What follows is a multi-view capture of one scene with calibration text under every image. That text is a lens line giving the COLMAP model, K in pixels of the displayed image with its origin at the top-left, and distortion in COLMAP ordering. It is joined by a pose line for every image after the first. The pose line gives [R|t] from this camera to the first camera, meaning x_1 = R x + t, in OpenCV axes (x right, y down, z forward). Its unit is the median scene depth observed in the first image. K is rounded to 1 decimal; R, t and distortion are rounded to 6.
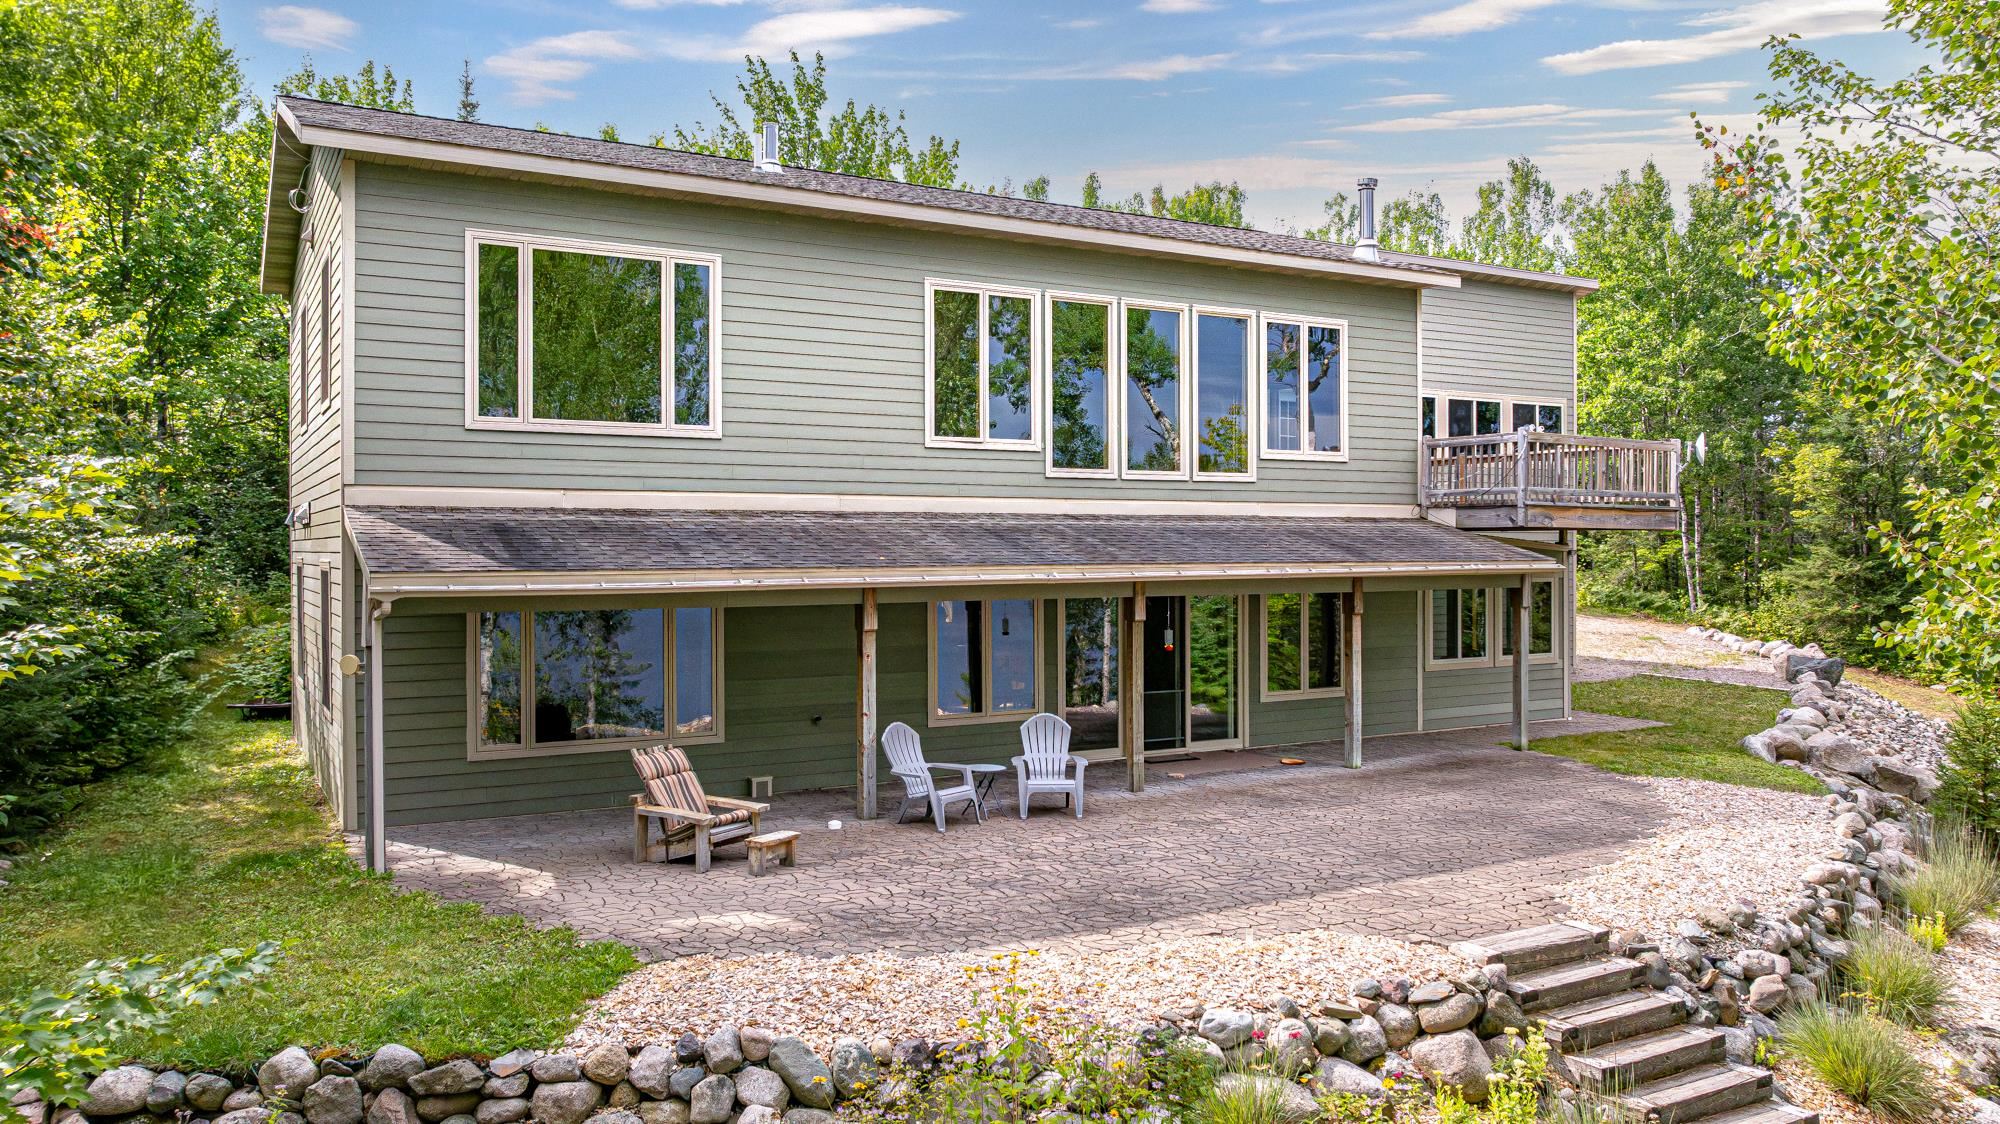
lens RADIAL K [[1405.6, 0, 1000.0], [0, 1405.6, 562.0], [0, 0, 1]] dist [-0.017560, -0.001323]
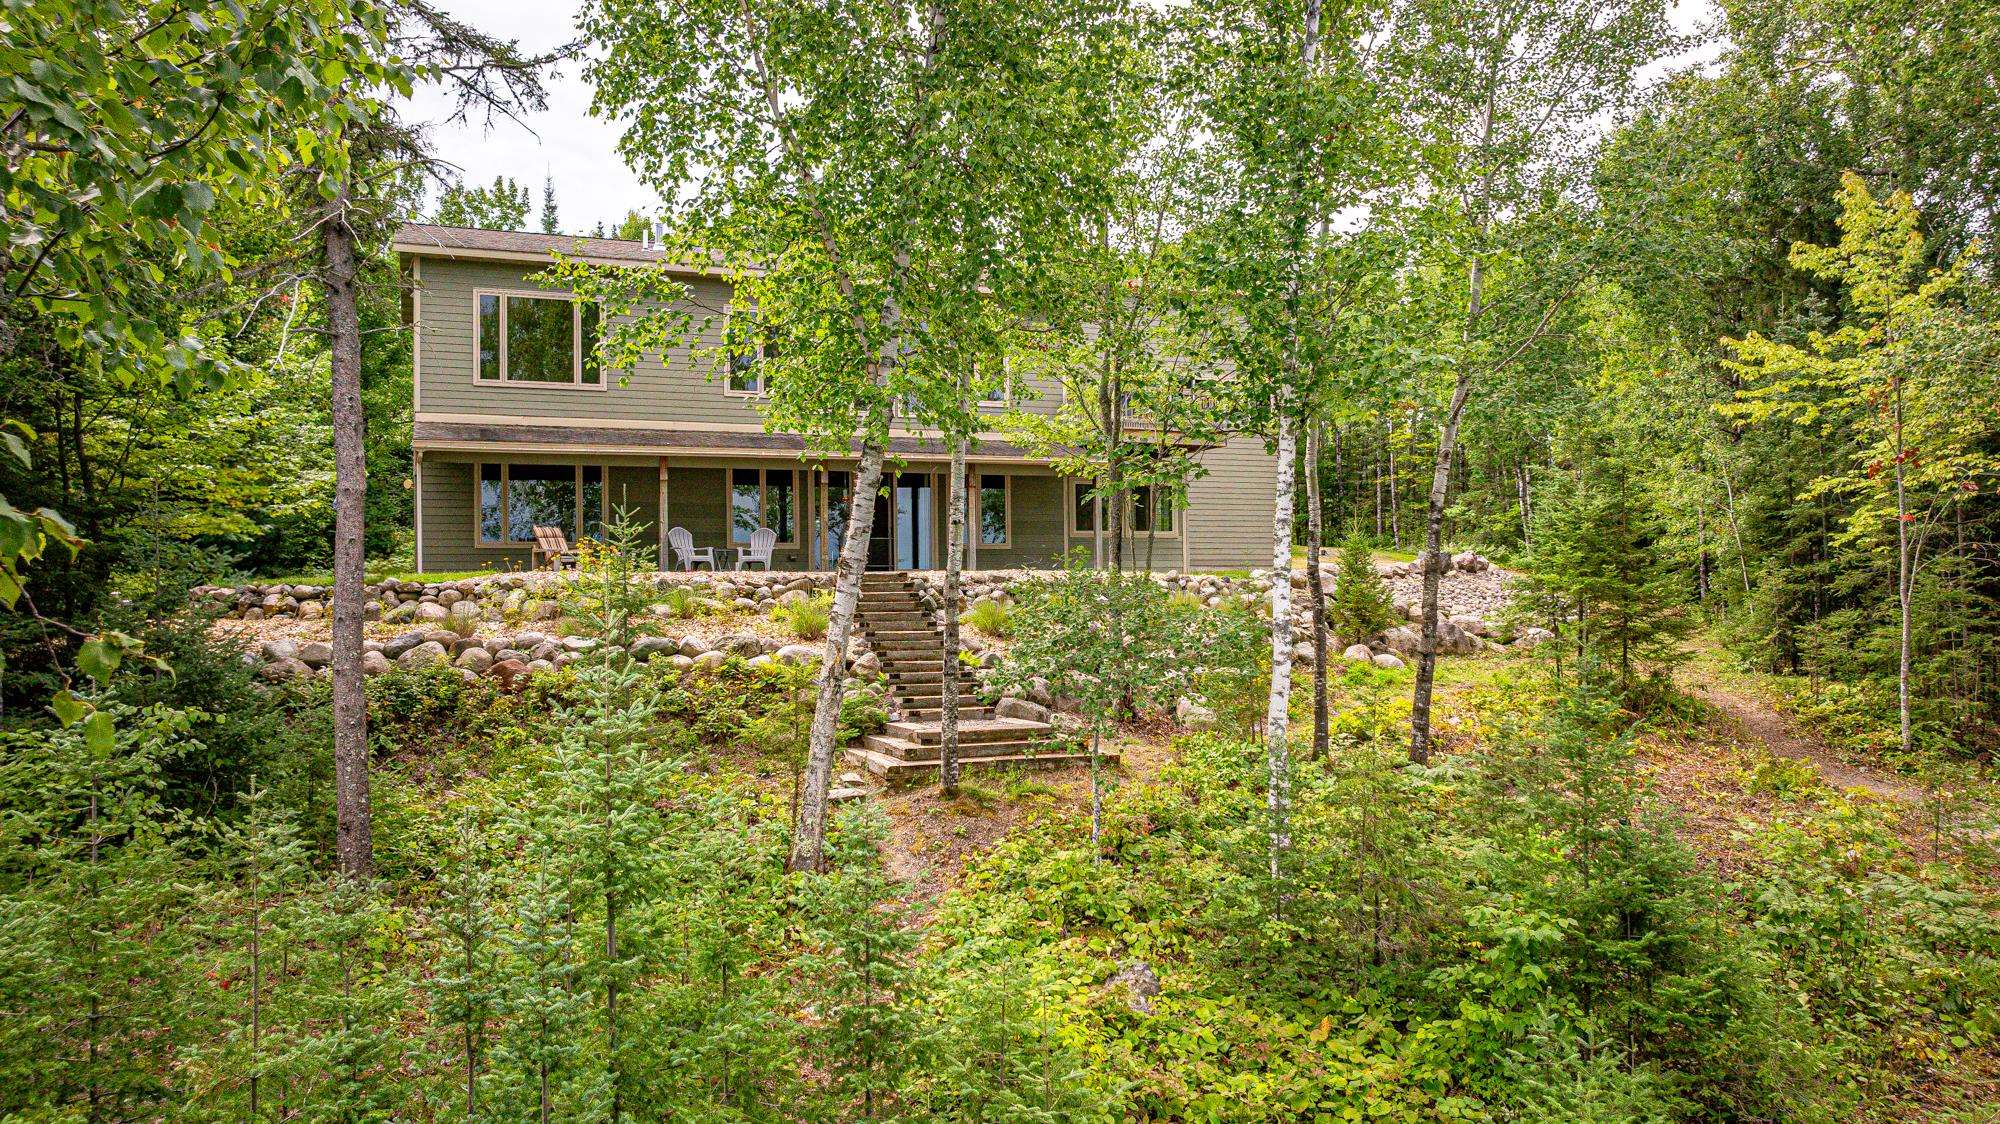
lens RADIAL K [[1405.6, 0, 1000.0], [0, 1405.6, 562.0], [0, 0, 1]] dist [-0.017560, -0.001323]
pose [[0.991352, -0.011472, -0.130727, 0.590132], [0.007223, 0.999432, -0.032929, 0.215471], [0.131030, 0.031700, 0.990871, -0.838976]]
